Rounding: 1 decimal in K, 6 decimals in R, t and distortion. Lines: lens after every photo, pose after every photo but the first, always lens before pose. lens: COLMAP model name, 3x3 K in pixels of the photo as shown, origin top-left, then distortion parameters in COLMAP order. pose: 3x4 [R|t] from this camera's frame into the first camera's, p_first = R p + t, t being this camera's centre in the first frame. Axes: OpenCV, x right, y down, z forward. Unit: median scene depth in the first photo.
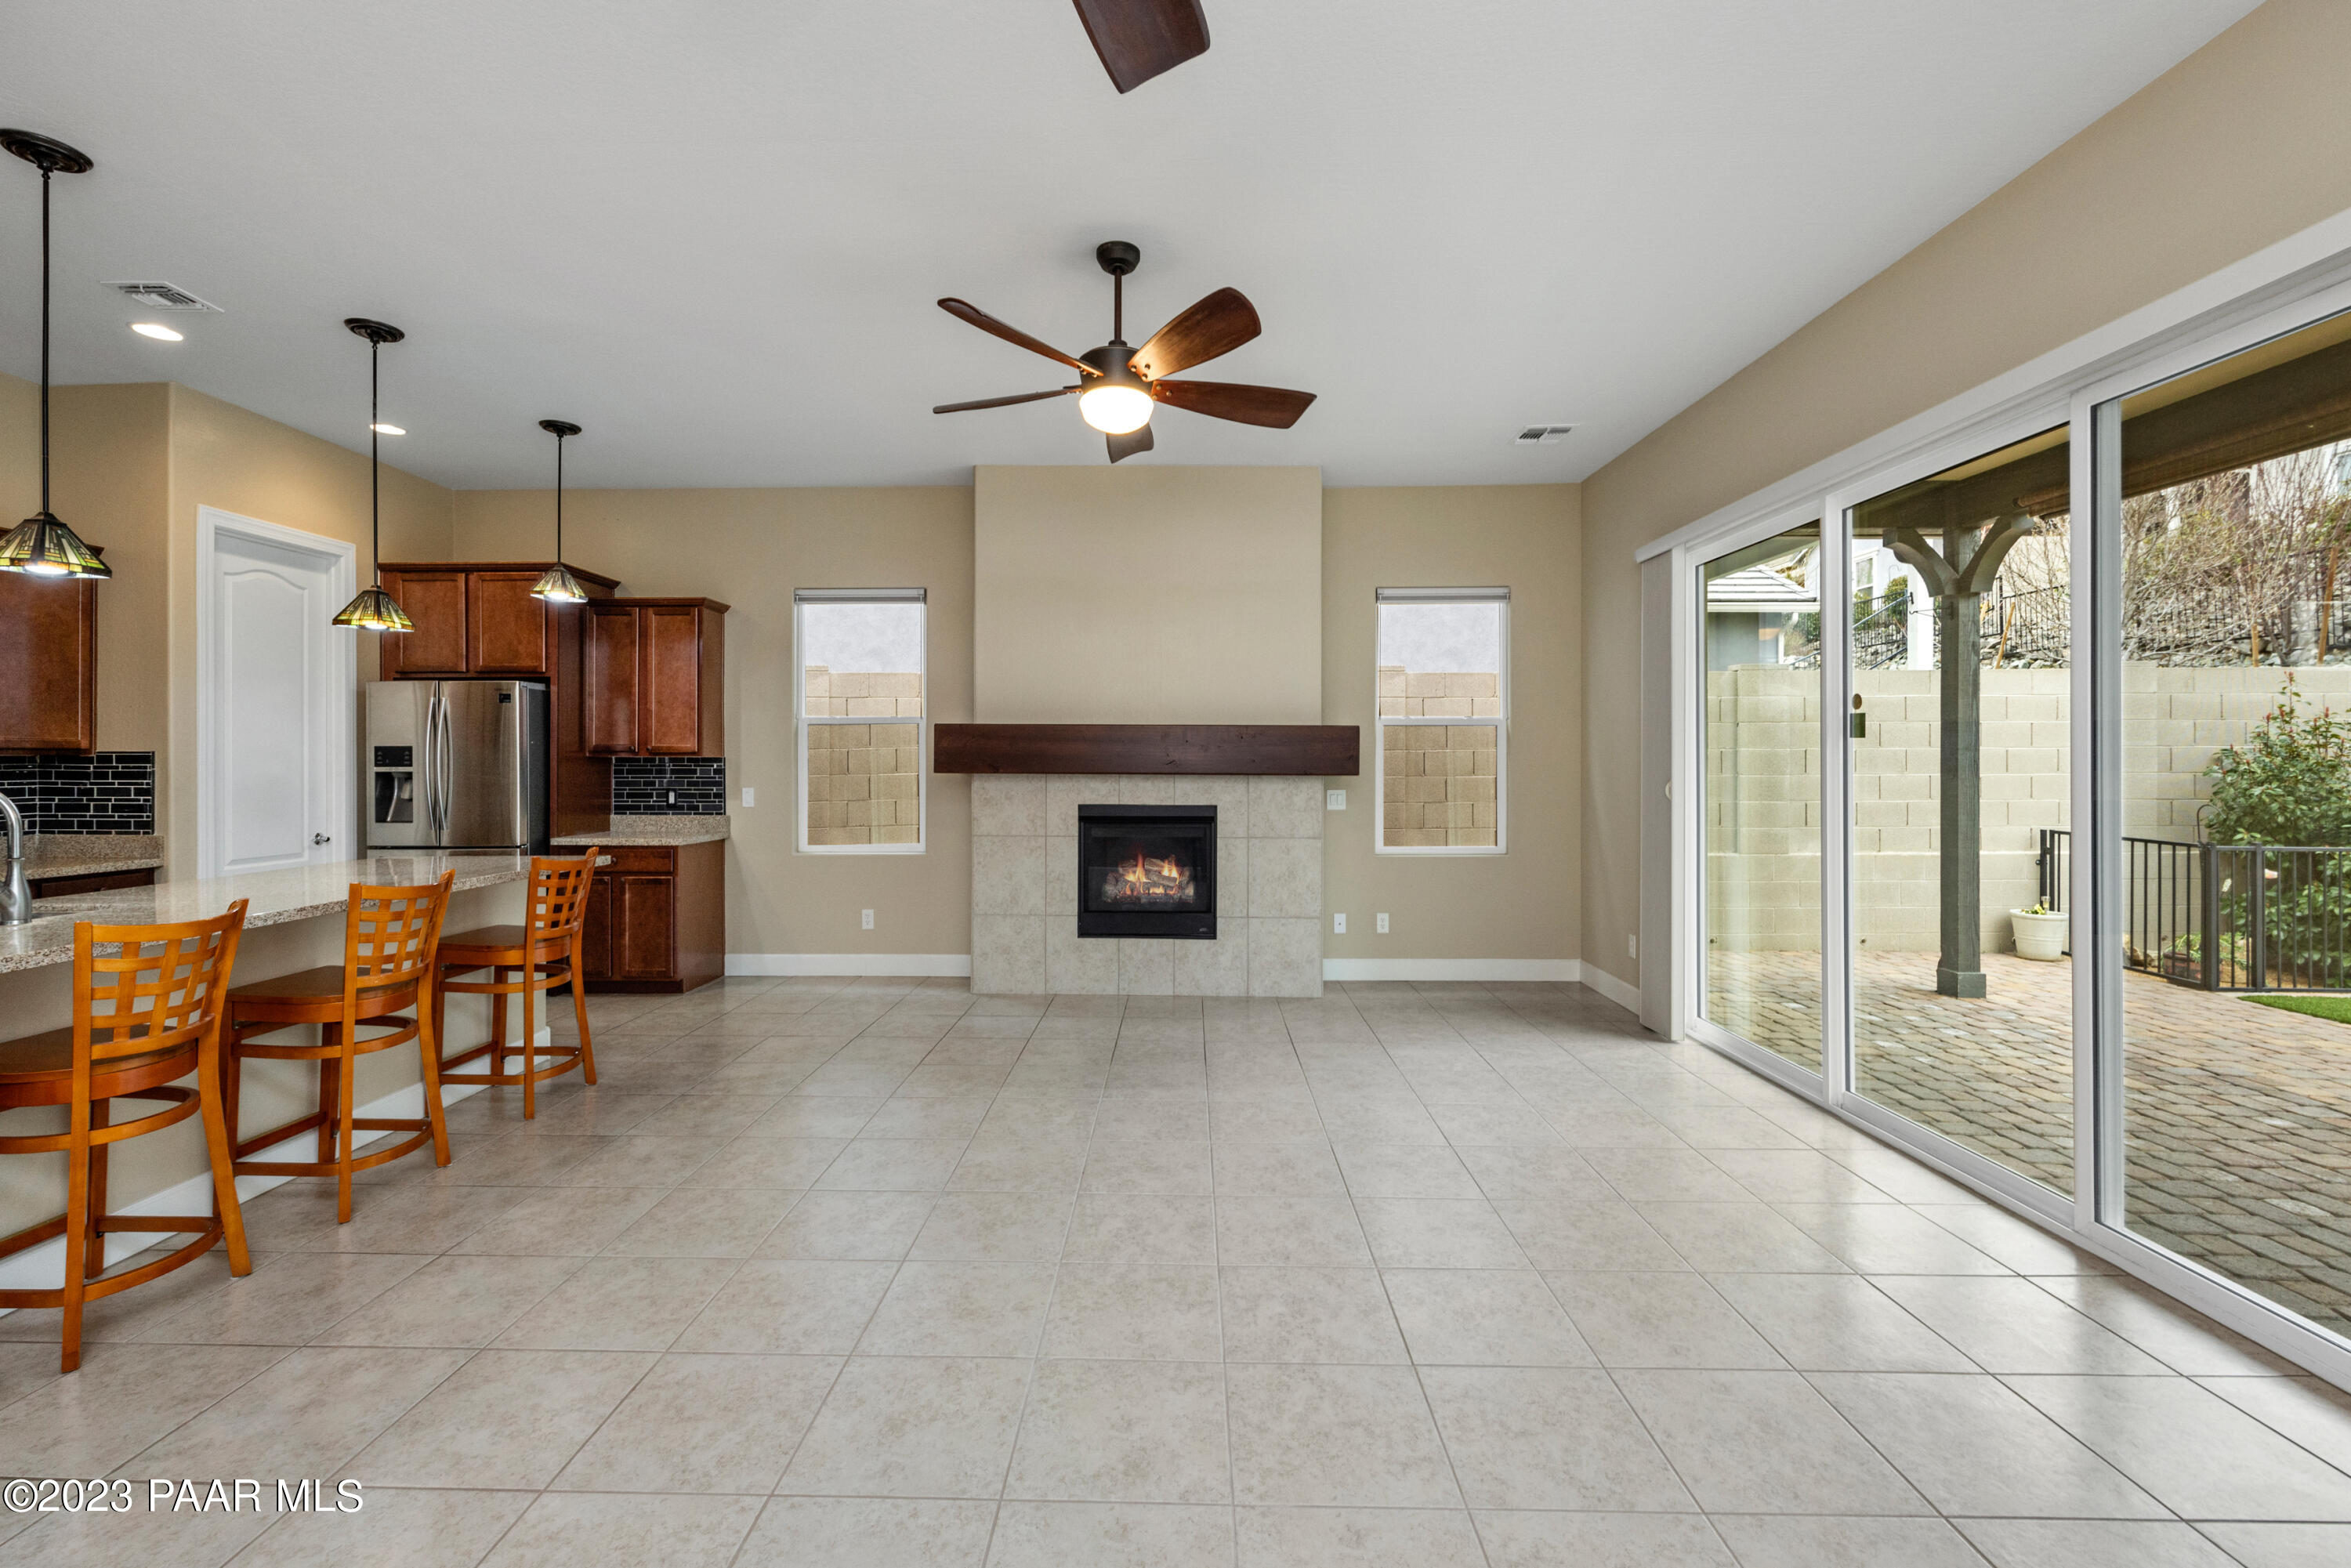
lens RADIAL K [[947.5, 0, 1173.9], [0, 947.5, 764.0], [0, 0, 1]] dist [-0.006355, 0.001401]
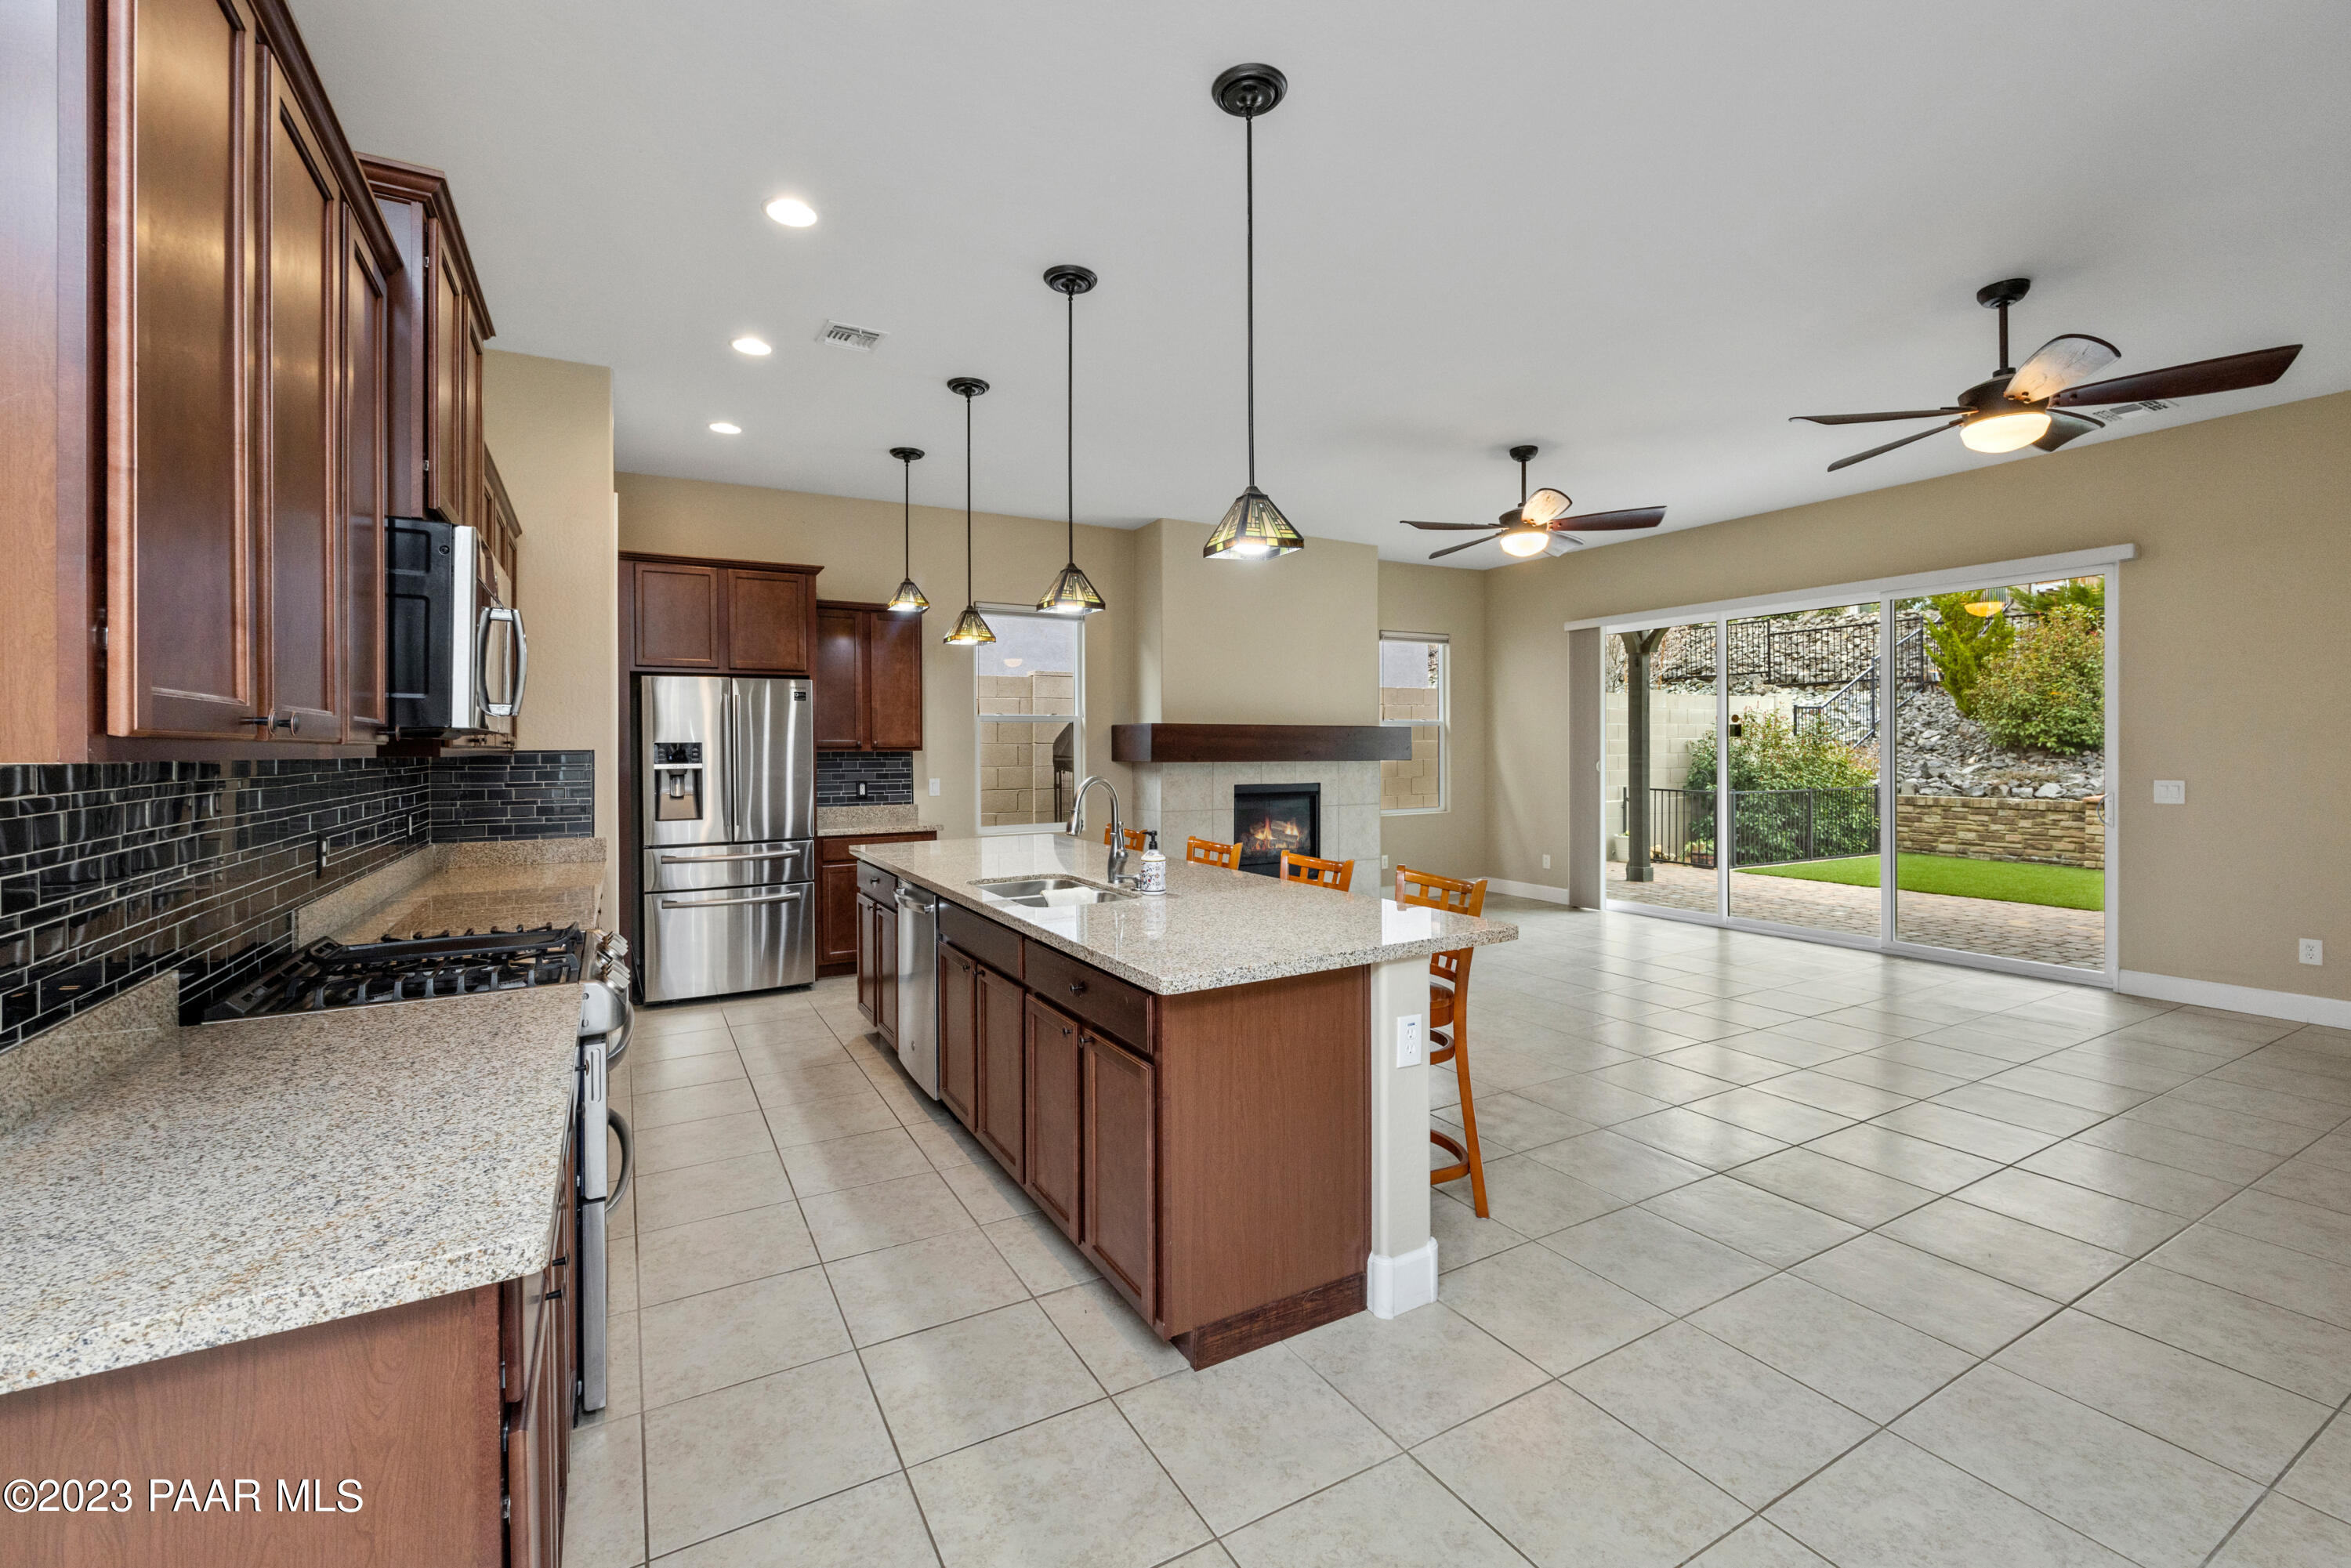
lens RADIAL K [[947.5, 0, 1150.0], [0, 947.5, 751.3], [0, 0, 1]] dist [-0.006355, 0.001401]
pose [[0.875390, -0.008516, 0.483342, -0.843030], [0.008722, 0.999960, 0.001821, -0.007080], [-0.483338, 0.002622, 0.875430, -0.097065]]
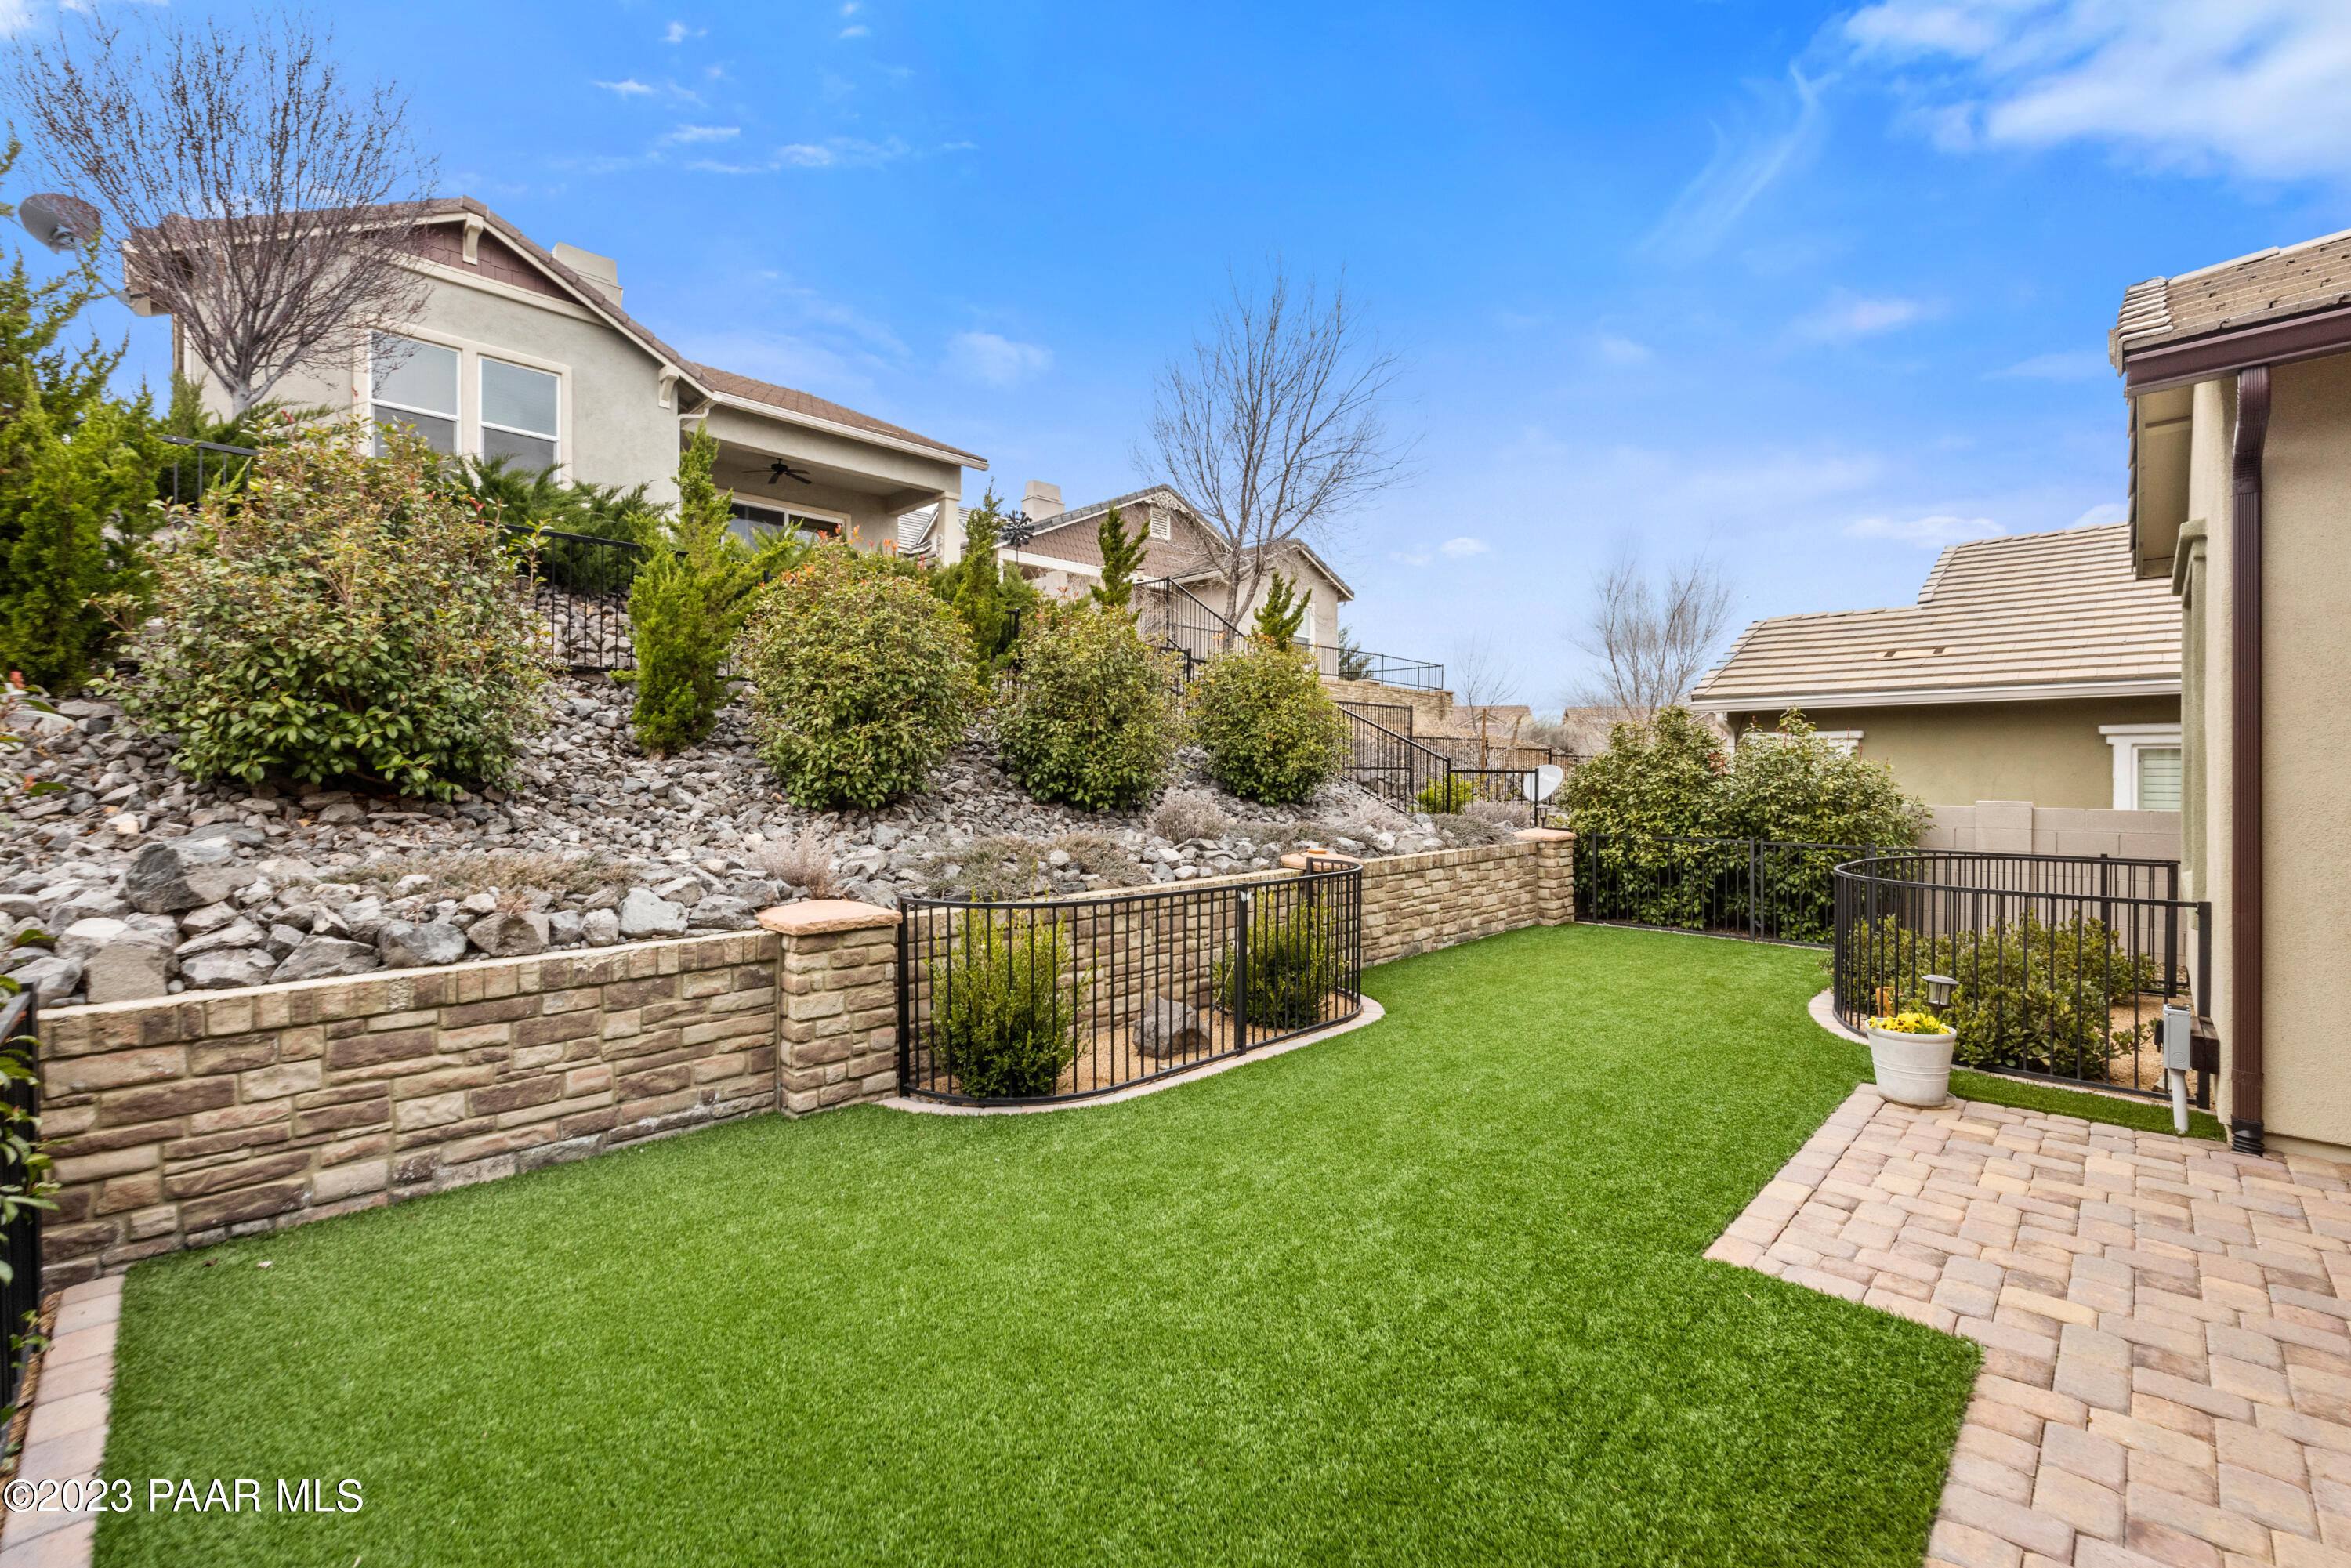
lens RADIAL K [[947.5, 0, 1176.6], [0, 947.5, 770.2], [0, 0, 1]] dist [-0.006355, 0.001401]
pose [[-0.726033, -0.001879, 0.687657, 1.131100], [-0.001792, 0.999998, 0.000841, -0.008206], [-0.687658, -0.000622, -0.726035, 1.023571]]
